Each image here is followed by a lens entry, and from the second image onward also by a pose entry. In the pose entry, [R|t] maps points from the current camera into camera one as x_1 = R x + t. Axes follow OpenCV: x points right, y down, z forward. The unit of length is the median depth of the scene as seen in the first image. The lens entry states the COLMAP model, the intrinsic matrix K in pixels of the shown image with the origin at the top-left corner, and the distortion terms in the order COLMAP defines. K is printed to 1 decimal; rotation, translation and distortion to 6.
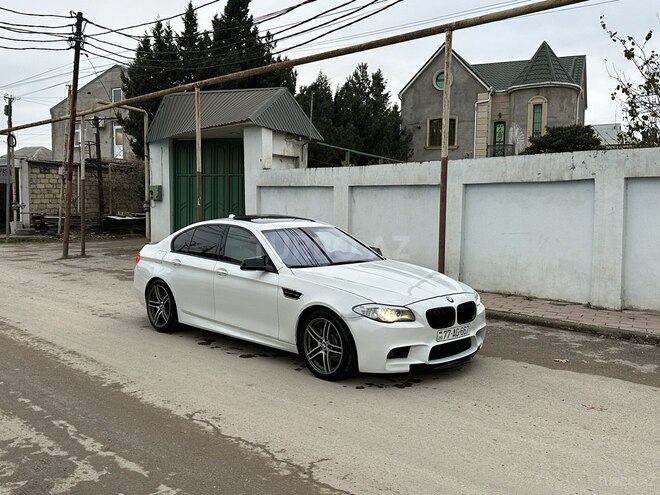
lens RADIAL K [[646.8, 0, 328.0], [0, 646.8, 248.7], [0, 0, 1]] dist [0.189352, -0.390844]
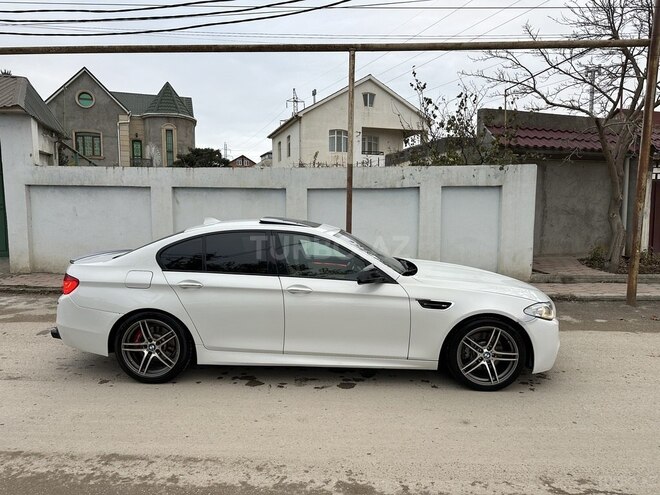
lens RADIAL K [[456.9, 0, 329.0], [0, 456.9, 253.9], [0, 0, 1]] dist [0.071208, -0.084961]
pose [[0.723261, -0.074921, 0.686498, -0.392706], [0.050503, 0.997174, 0.055619, -0.028805], [-0.688725, -0.005557, 0.725001, 0.429955]]
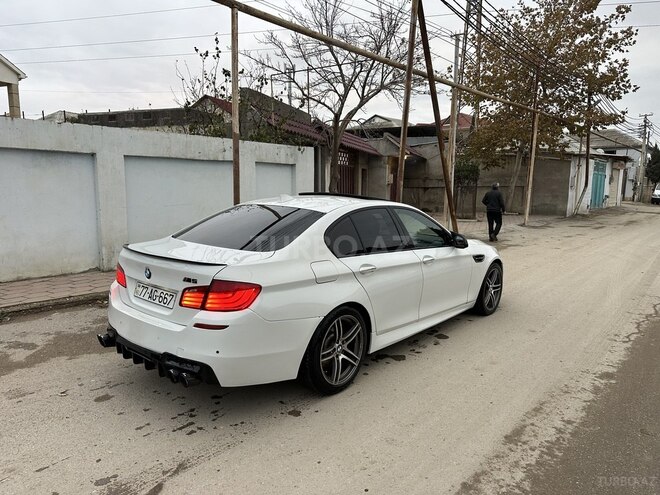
lens RADIAL K [[456.9, 0, 329.0], [0, 456.9, 253.9], [0, 0, 1]] dist [0.071208, -0.084961]
pose [[-0.098953, -0.156195, 0.982757, -0.566010], [0.054228, 0.985290, 0.162058, -0.059206], [-0.993613, 0.069329, -0.089027, 0.898011]]
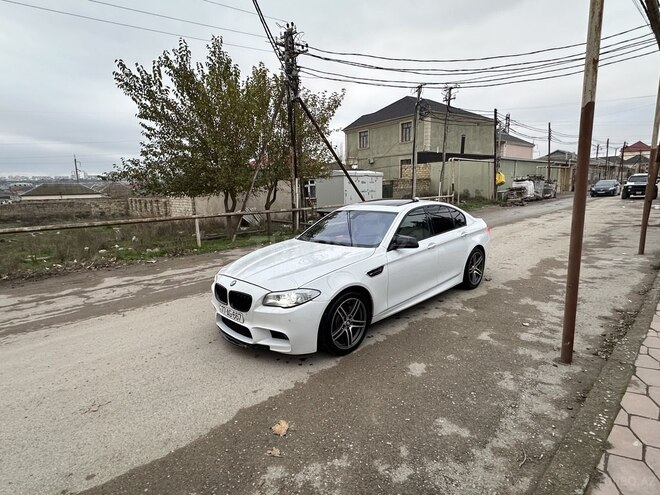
lens RADIAL K [[346.5, 0, 330.0], [0, 346.5, 247.5], [0, 0, 1]] dist [-0.004344, -0.000036]
pose [[-0.006546, 0.167174, -0.985906, 0.487298], [-0.040368, 0.985079, 0.167302, -0.056069], [0.999163, 0.040895, 0.000300, 0.747831]]
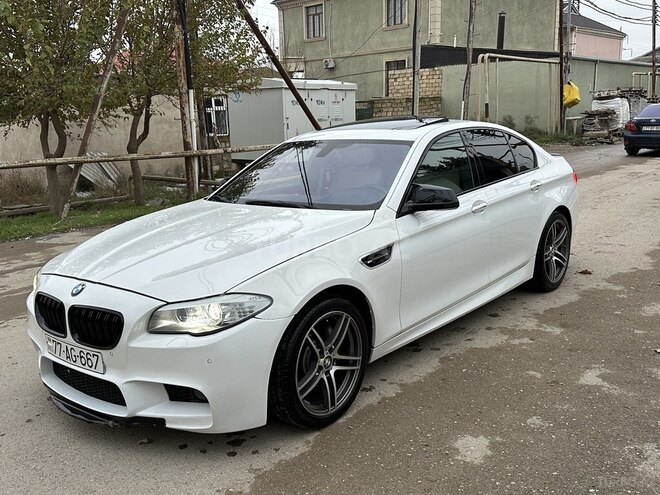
lens RADIAL K [[646.8, 0, 328.0], [0, 646.8, 248.7], [0, 0, 1]] dist [0.189352, -0.390844]
pose [[0.109542, 0.190985, -0.975462, 0.456135], [-0.035435, 0.981494, 0.188187, -0.037441], [0.993350, 0.013952, 0.114282, 0.730913]]
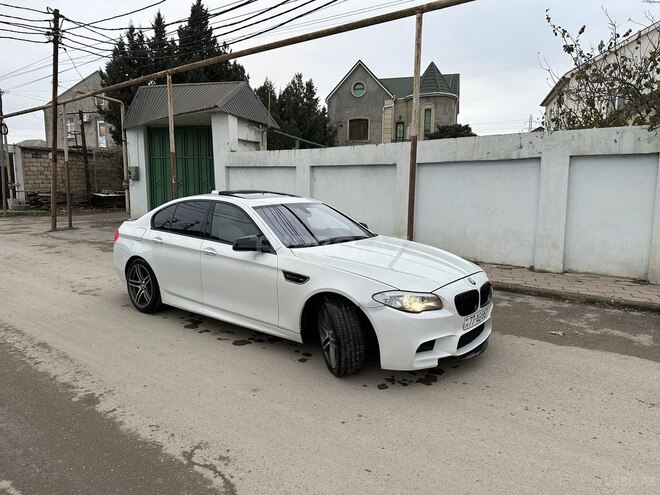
lens RADIAL K [[460.9, 0, 327.9], [0, 460.9, 246.9], [0, 0, 1]] dist [0.067608, -0.077058]
pose [[0.991206, -0.021005, 0.130650, -0.062124], [0.012355, 0.997699, 0.066671, -0.010398], [-0.131750, -0.064470, 0.989184, 0.247738]]
